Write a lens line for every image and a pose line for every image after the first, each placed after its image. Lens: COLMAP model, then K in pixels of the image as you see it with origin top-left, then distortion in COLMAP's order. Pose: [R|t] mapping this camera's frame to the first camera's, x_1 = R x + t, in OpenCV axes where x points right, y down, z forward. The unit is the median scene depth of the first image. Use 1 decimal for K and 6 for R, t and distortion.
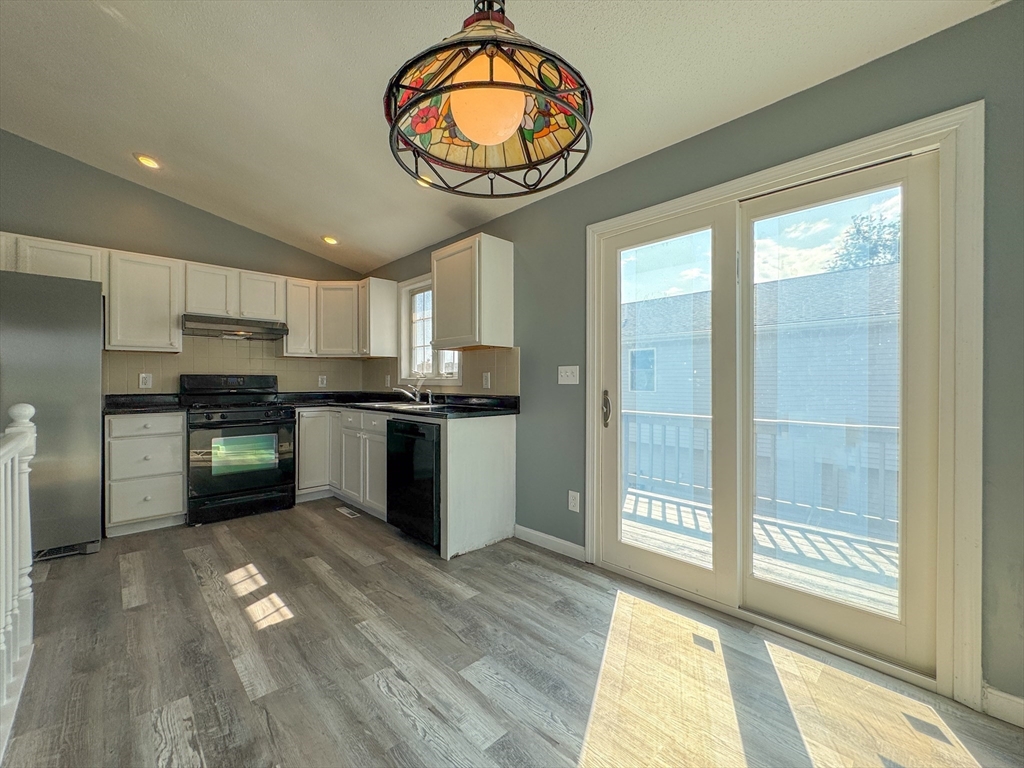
lens RADIAL K [[439.0, 0, 520.6], [0, 439.0, 384.1], [0, 0, 1]] dist [-0.004576, 0.001248]
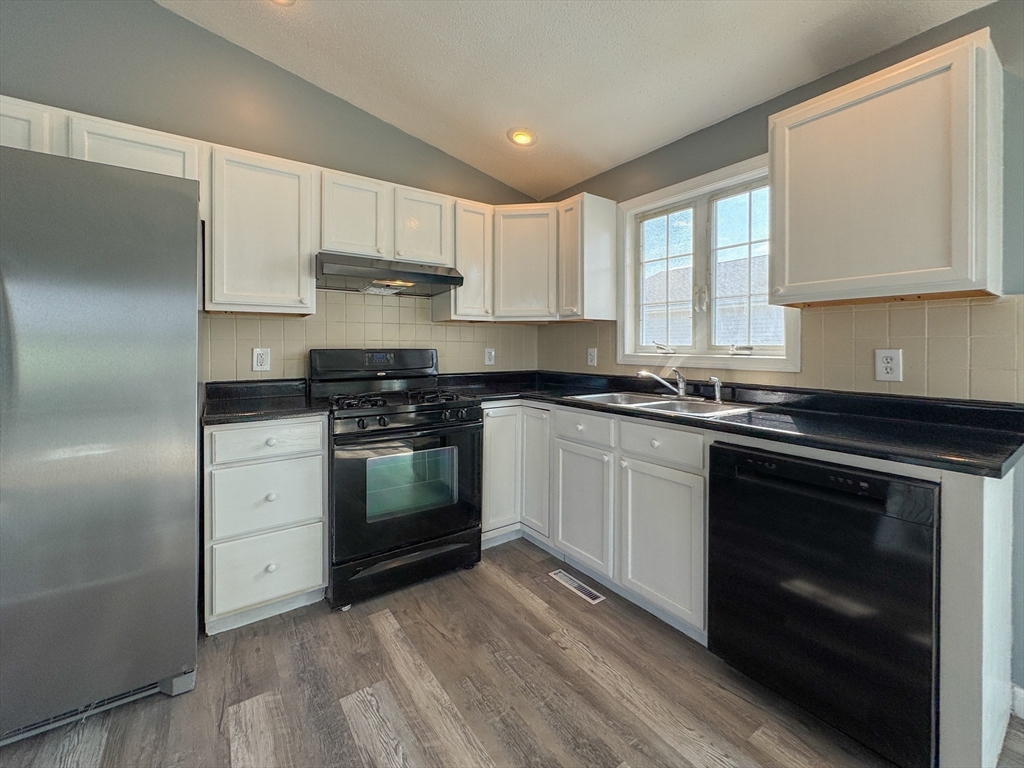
lens RADIAL K [[439.0, 0, 520.0], [0, 439.0, 346.5], [0, 0, 1]] dist [-0.004576, 0.001248]
pose [[0.990205, 0.000590, -0.139620, -0.397551], [-0.000723, 0.999999, -0.000902, -0.026812], [0.139620, 0.000994, 0.990205, 0.422825]]
